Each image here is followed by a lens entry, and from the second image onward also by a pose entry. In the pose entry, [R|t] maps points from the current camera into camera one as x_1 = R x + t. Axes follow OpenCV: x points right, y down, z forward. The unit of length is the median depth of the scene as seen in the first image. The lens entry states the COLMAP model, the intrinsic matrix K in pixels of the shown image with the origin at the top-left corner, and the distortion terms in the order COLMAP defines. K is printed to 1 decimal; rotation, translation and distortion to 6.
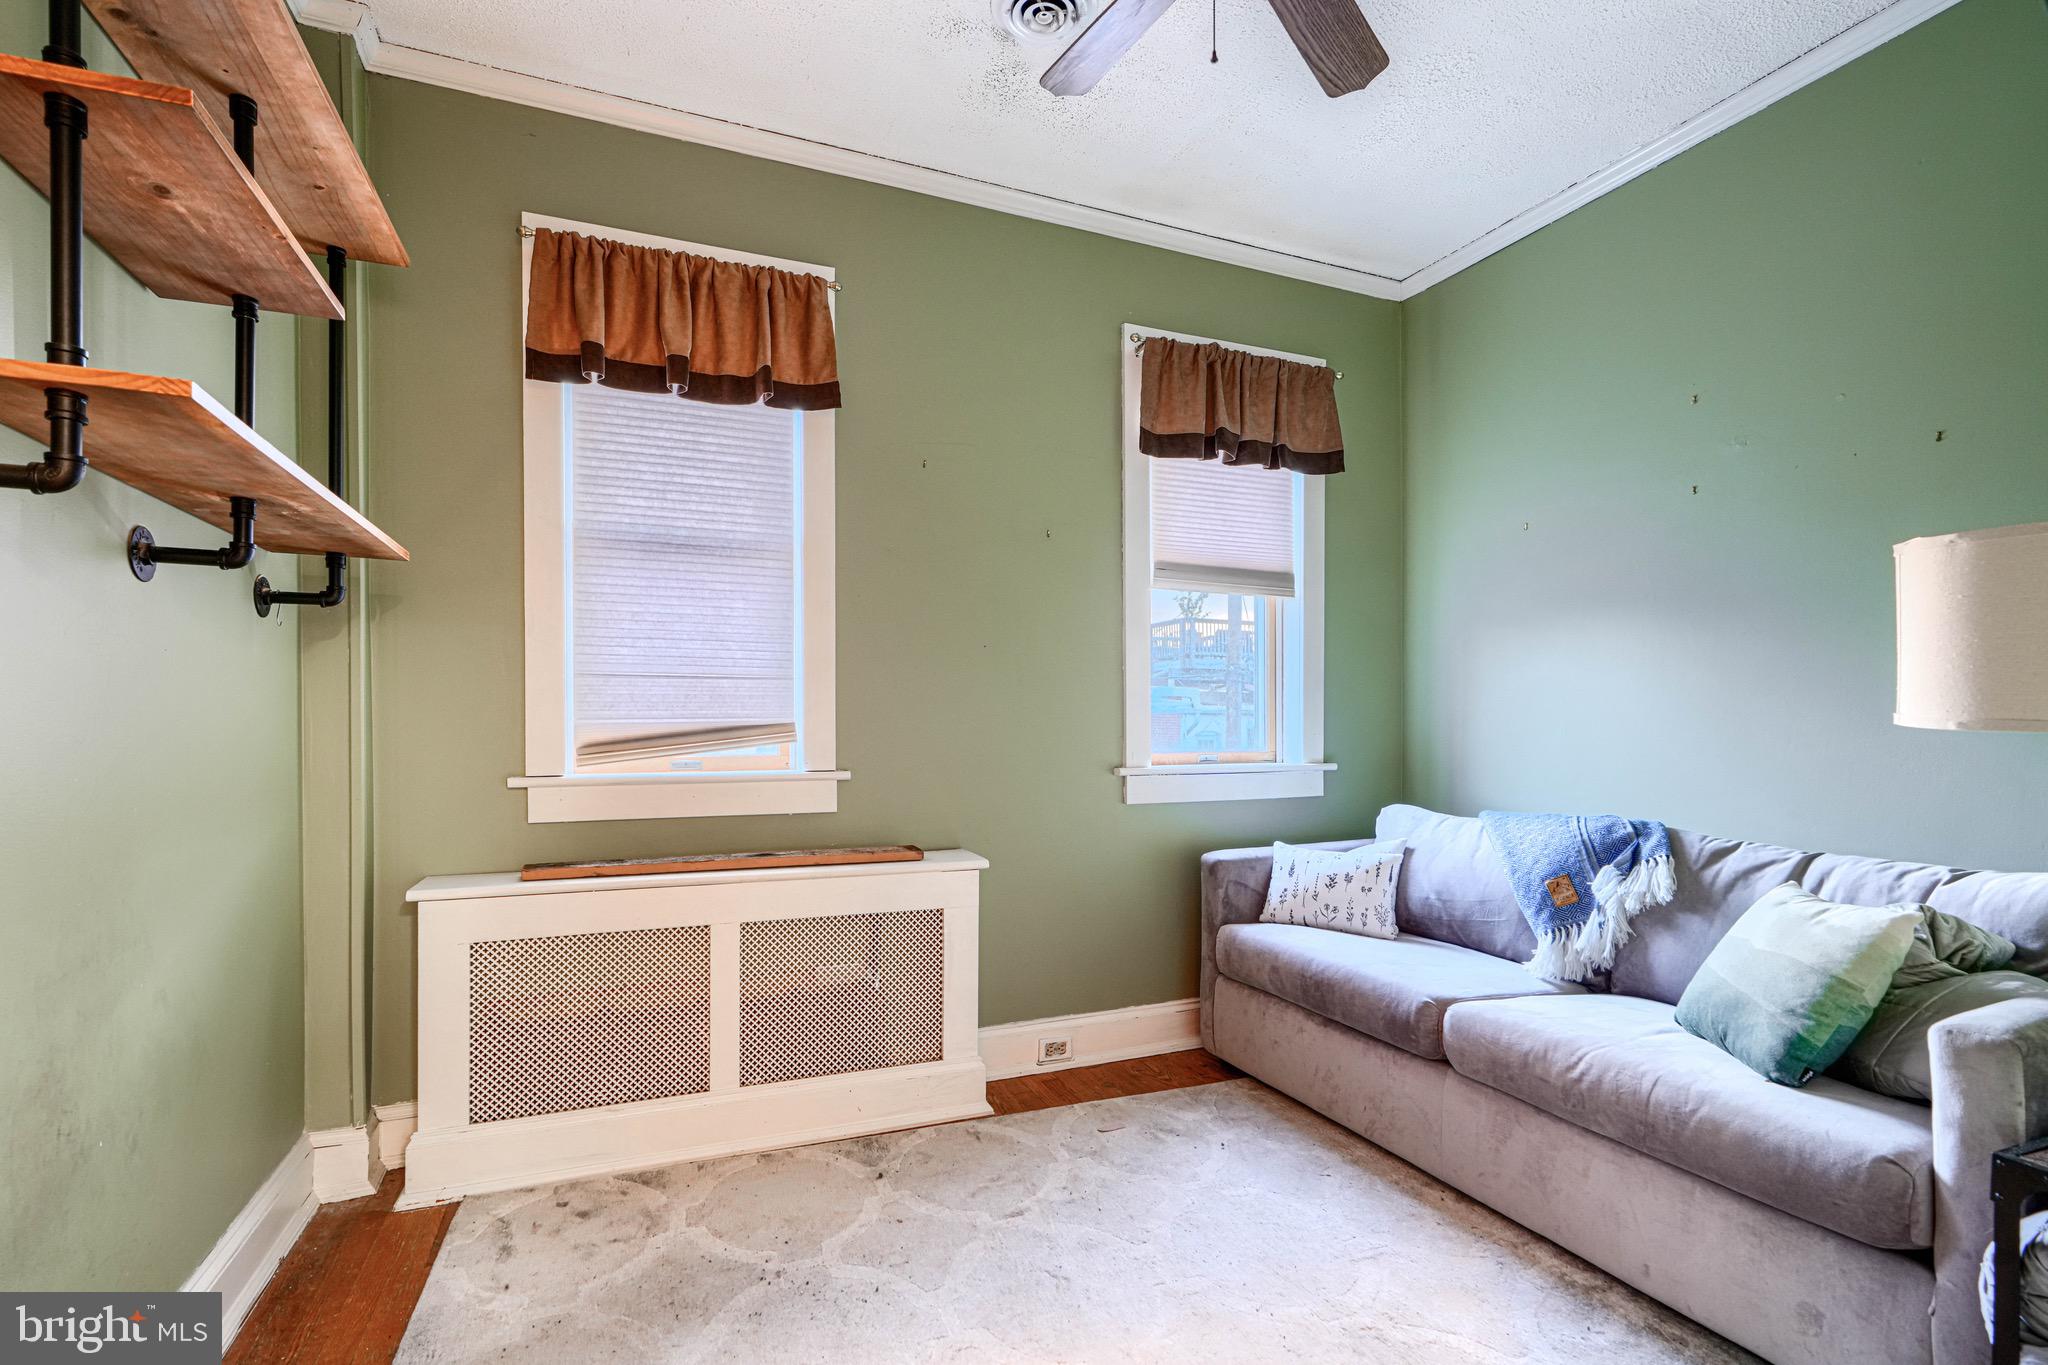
lens RADIAL K [[949.0, 0, 1026.1], [0, 949.0, 717.0], [0, 0, 1]] dist [0.000018, -0.000053]
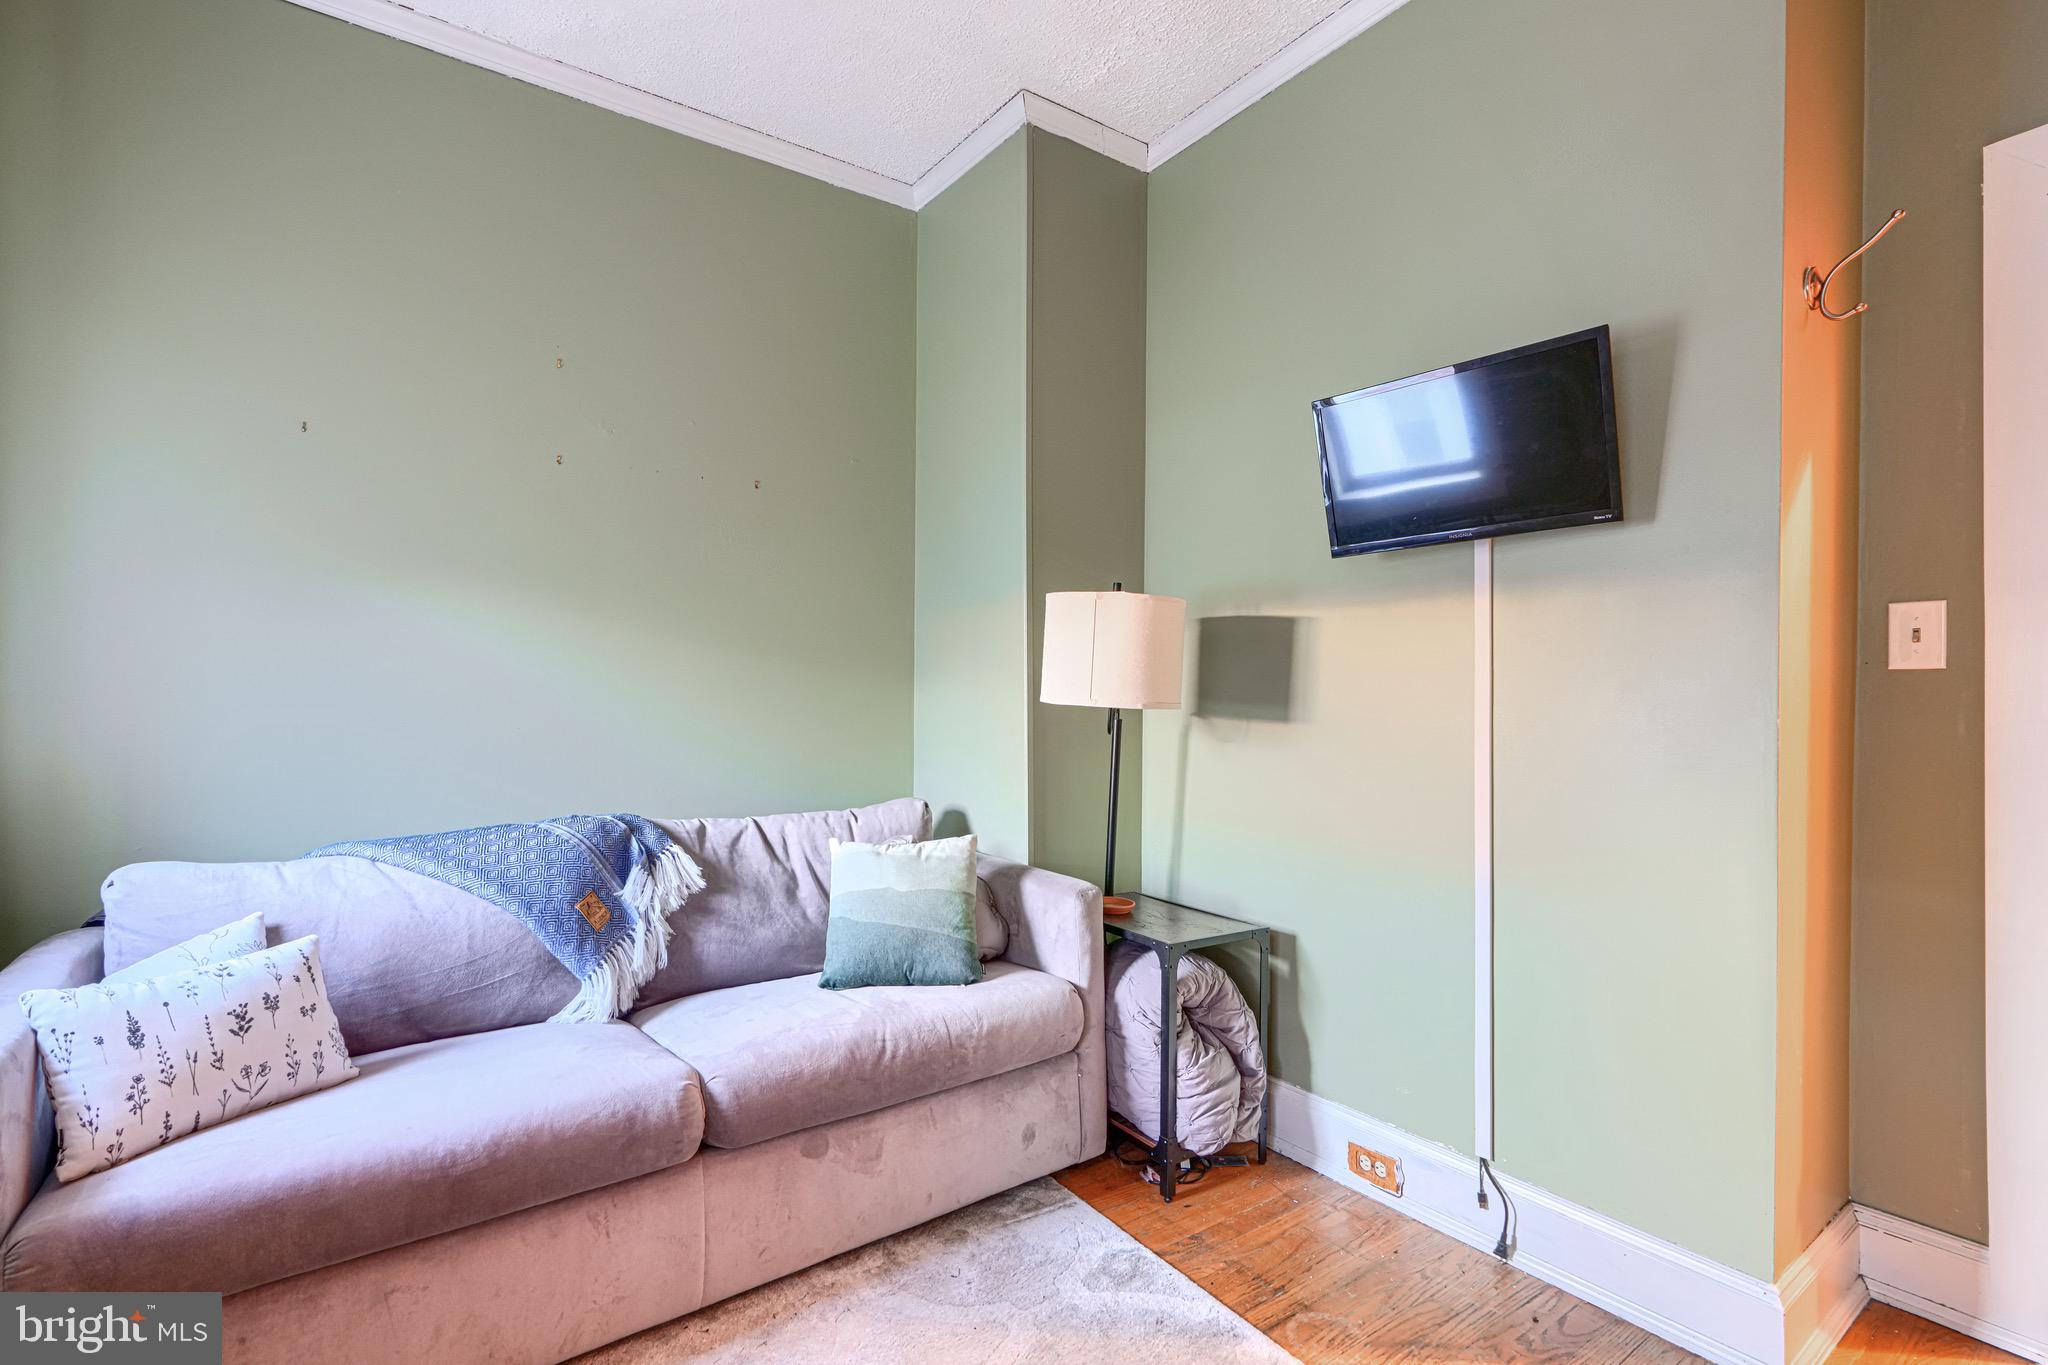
lens RADIAL K [[923.4, 0, 1017.9], [0, 923.4, 702.0], [0, 0, 1]] dist [0.000777, 0.000149]
pose [[-0.211453, -0.000529, 0.977388, -0.309010], [0.003891, 0.999991, 0.001383, 0.000203], [-0.977380, 0.004095, -0.211450, 0.819361]]
